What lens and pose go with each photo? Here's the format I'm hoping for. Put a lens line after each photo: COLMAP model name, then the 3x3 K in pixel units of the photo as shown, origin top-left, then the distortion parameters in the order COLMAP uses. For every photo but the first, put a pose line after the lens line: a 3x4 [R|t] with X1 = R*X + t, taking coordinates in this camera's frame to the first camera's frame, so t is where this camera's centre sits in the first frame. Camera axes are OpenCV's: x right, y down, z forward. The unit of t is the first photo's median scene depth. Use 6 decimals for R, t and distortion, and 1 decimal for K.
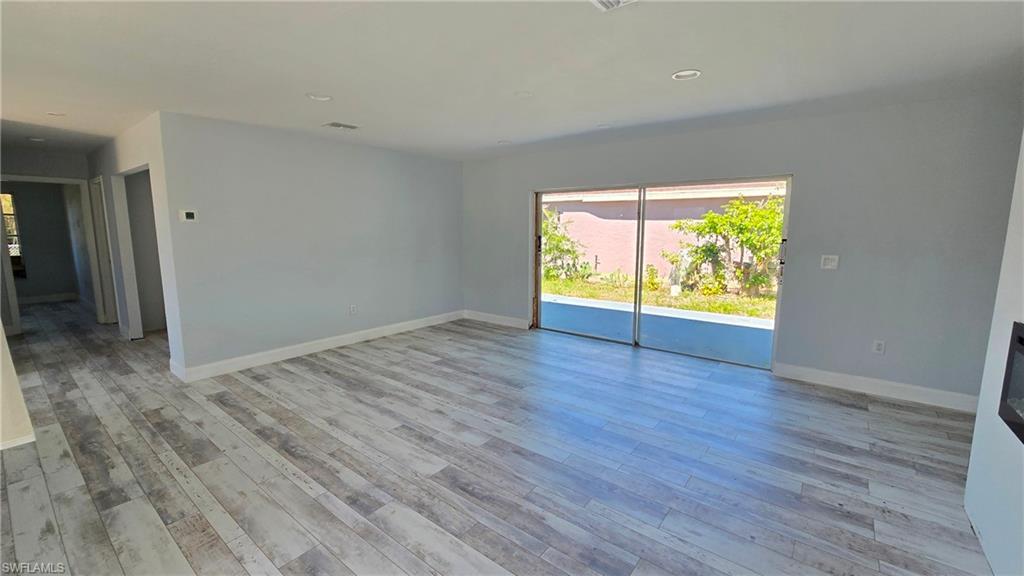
lens RADIAL K [[420.4, 0, 513.7], [0, 420.4, 283.9], [0, 0, 1]] dist [-0.003207, 0.000212]
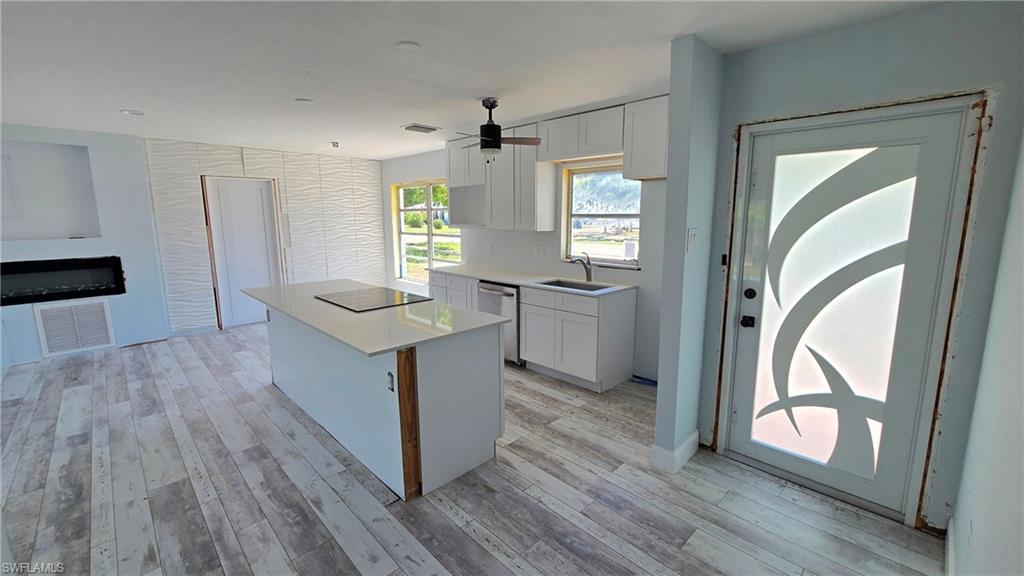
lens RADIAL K [[419.9, 0, 517.2], [0, 419.9, 282.9], [0, 0, 1]] dist [-0.003086, -0.000520]
pose [[-0.992539, -0.016538, 0.120803, -1.062060], [0.020376, 0.954329, 0.298062, -0.174036], [-0.120215, 0.298299, -0.946872, 1.098144]]
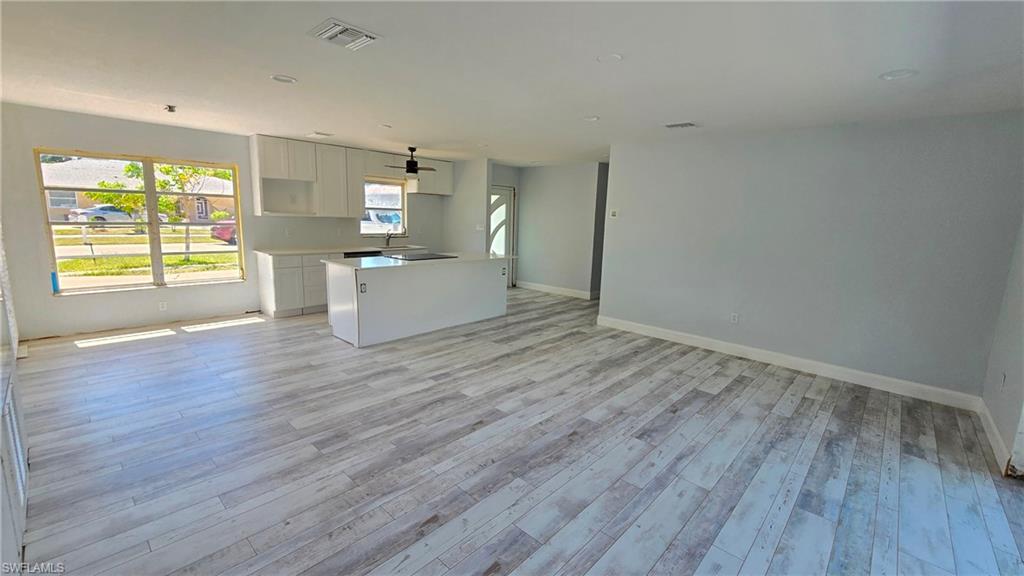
lens RADIAL K [[424.8, 0, 510.4], [0, 424.8, 285.4], [0, 0, 1]] dist [-0.002247, -0.000108]
pose [[-0.082780, 0.157953, -0.983971, 0.722959], [-0.172268, 0.970228, 0.170239, -0.105344], [0.981566, 0.183599, -0.053105, 0.743593]]
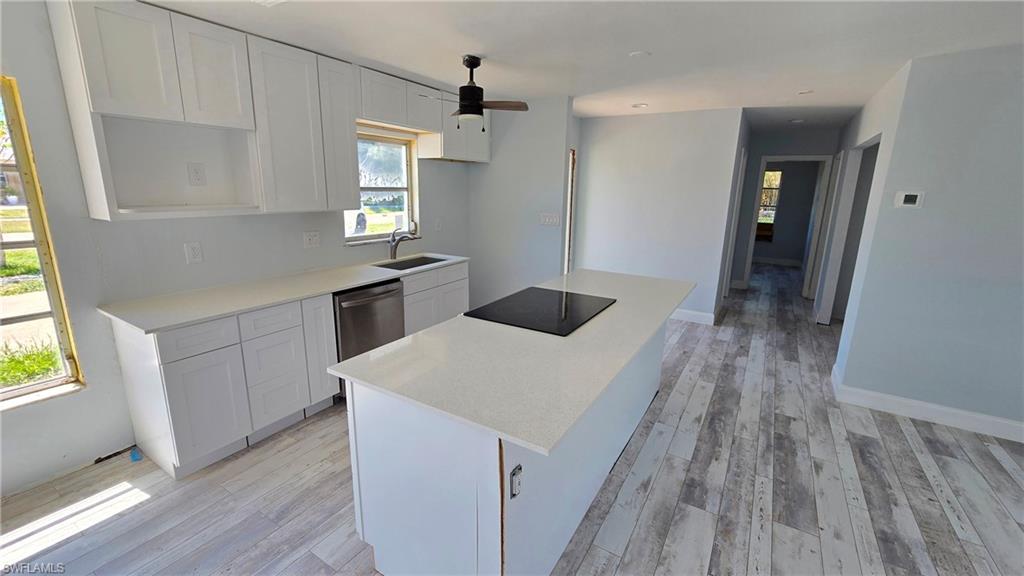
lens RADIAL K [[424.5, 0, 507.2], [0, 424.5, 282.2], [0, 0, 1]] dist [-0.002868, -0.000058]
pose [[0.105829, 0.221556, -0.969388, -0.089244], [-0.160570, 0.965876, 0.203224, -0.055649], [0.981334, 0.134148, 0.137793, 0.211003]]
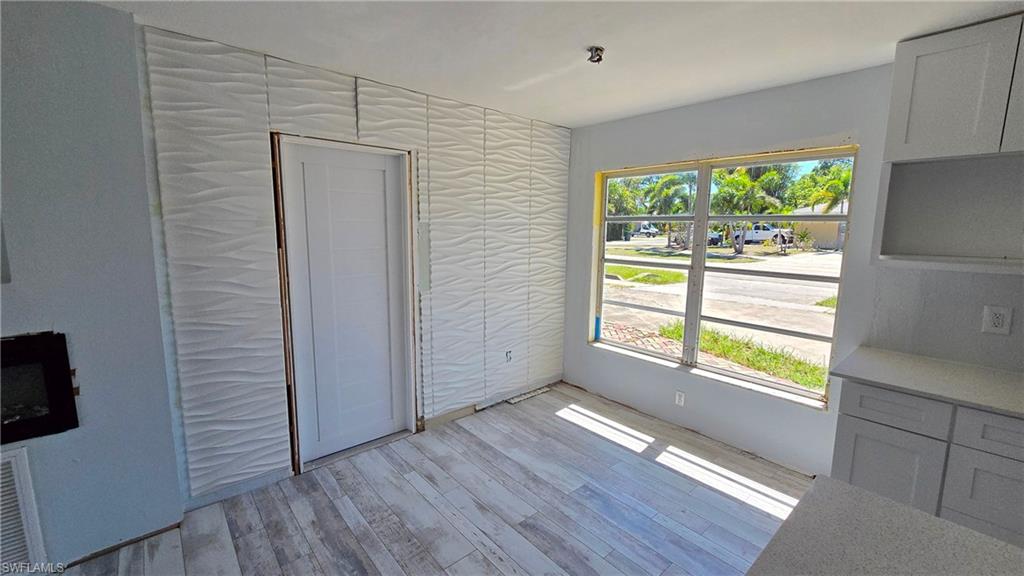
lens RADIAL K [[420.4, 0, 513.7], [0, 420.4, 283.9], [0, 0, 1]] dist [-0.003207, 0.000212]
pose [[-0.982523, -0.035228, 0.182775, -0.324509], [0.016988, 0.960858, 0.276519, -0.075537], [-0.185362, 0.274791, -0.943467, 0.383076]]
